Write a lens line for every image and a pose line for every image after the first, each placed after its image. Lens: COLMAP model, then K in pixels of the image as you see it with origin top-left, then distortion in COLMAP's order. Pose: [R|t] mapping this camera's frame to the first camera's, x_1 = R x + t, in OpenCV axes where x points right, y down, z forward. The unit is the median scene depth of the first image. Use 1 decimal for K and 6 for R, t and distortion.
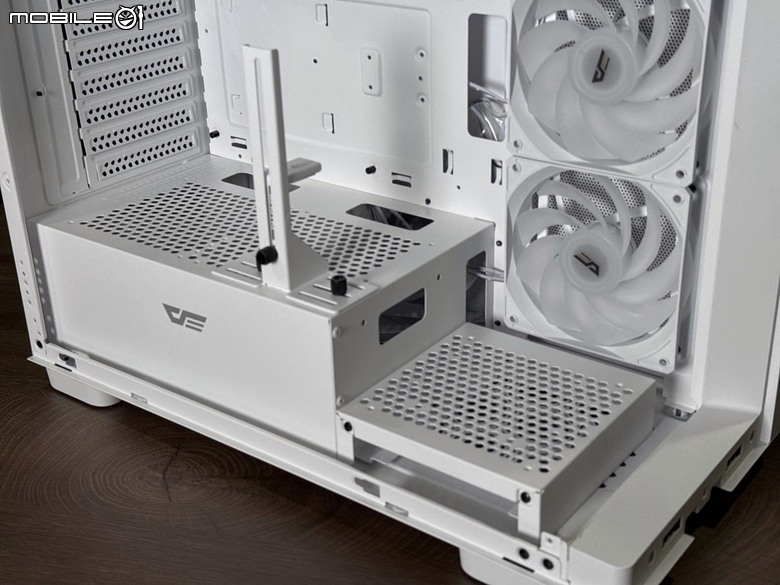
lens RADIAL K [[1096.9, 0, 369.7], [0, 1096.9, 292.1], [0, 0, 1]] dist [0.151554, 0.000000]
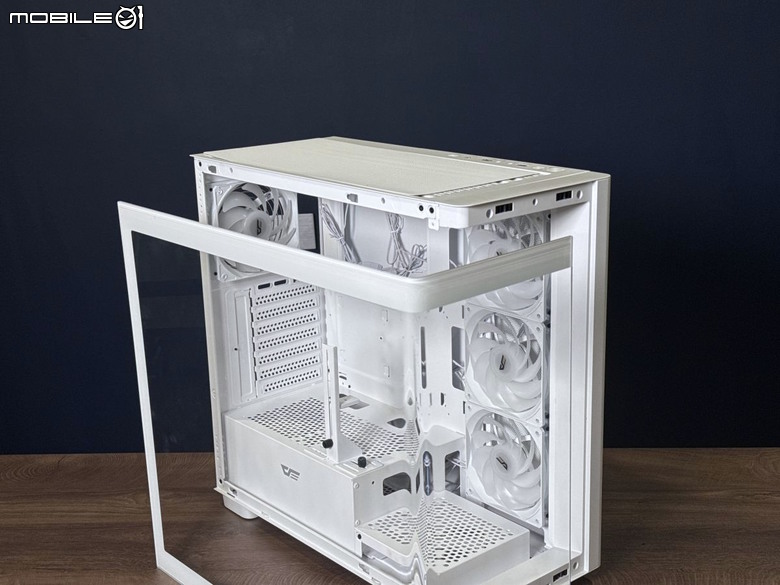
lens RADIAL K [[1096.9, 0, 392.4], [0, 1096.9, 295.7], [0, 0, 1]] dist [0.151554, 0.000000]
pose [[0.979273, 0.063071, -0.192475, 0.352507], [-0.092429, 0.984722, -0.147581, -0.012628], [0.180226, 0.162313, 0.970141, -0.869348]]
